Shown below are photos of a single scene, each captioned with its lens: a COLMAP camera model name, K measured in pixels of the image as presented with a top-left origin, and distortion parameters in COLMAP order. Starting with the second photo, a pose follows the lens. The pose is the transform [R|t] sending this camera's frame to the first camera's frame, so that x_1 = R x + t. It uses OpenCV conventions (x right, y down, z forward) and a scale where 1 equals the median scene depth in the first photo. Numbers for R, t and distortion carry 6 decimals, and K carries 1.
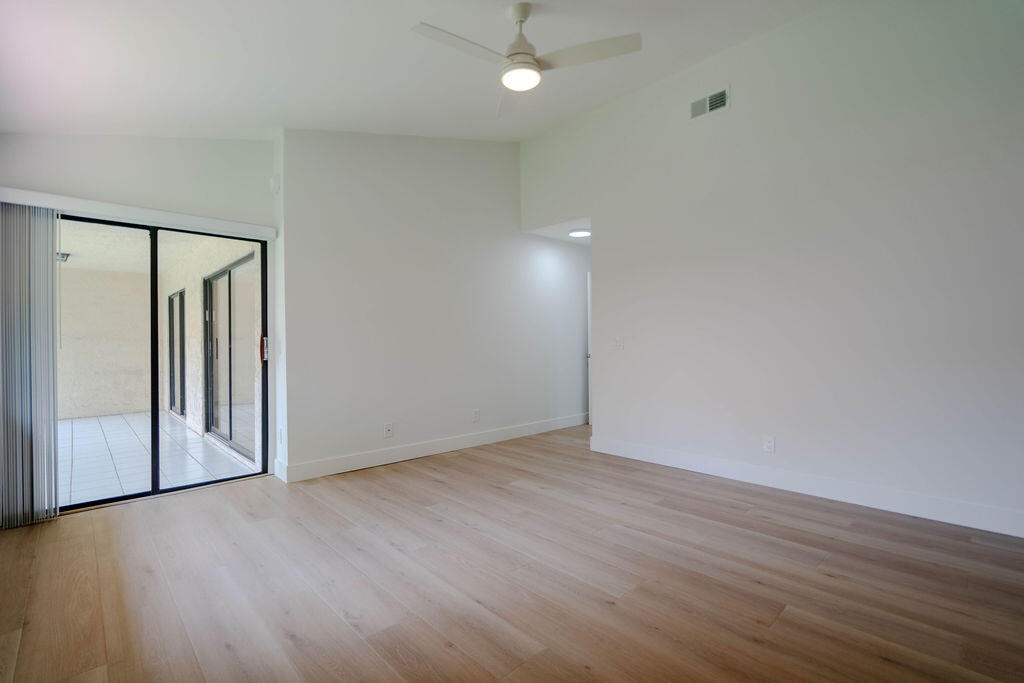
lens RADIAL K [[463.0, 0, 512.0], [0, 463.0, 341.5], [0, 0, 1]] dist [0.002431, 0.000461]
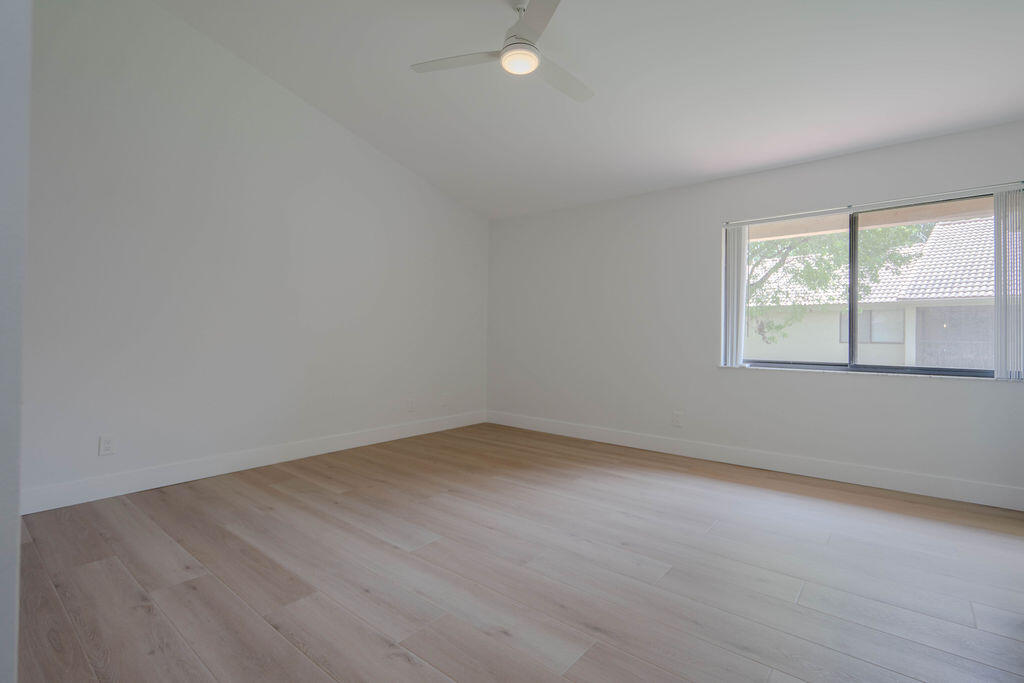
lens RADIAL K [[463.0, 0, 512.0], [0, 463.0, 341.5], [0, 0, 1]] dist [0.002431, 0.000461]
pose [[-0.990360, 0.003743, -0.138466, 0.168872], [0.002388, 0.999948, 0.009950, 0.029877], [0.138496, 0.009523, -0.990317, 1.941768]]
